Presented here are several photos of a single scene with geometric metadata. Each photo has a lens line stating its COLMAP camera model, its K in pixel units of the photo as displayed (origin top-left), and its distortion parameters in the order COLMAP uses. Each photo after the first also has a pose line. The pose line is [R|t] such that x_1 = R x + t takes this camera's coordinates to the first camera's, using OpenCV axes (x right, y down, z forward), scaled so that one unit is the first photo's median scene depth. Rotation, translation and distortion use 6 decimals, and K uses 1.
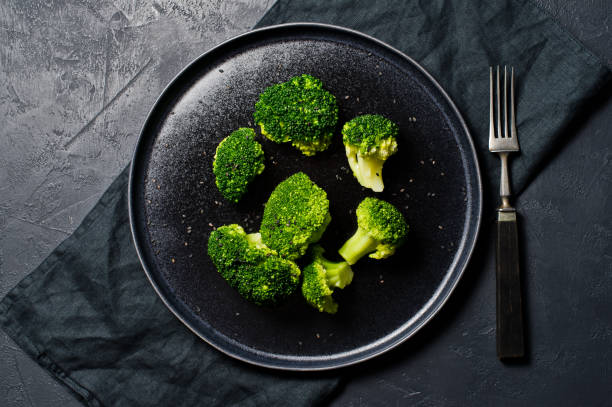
lens RADIAL K [[954.7, 0, 307.7], [0, 954.7, 205.1], [0, 0, 1]] dist [-0.011509, 0.000000]
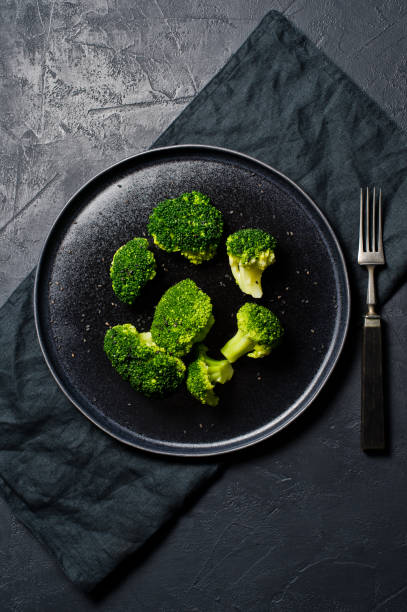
lens RADIAL K [[954.7, 0, 204.6], [0, 954.7, 307.3], [0, 0, 1]] dist [-0.011509, 0.000000]
pose [[0.999661, 0.023277, -0.011675, 0.025175], [-0.023227, 0.999721, 0.004326, -0.006125], [0.011772, -0.004054, 0.999922, -0.115441]]
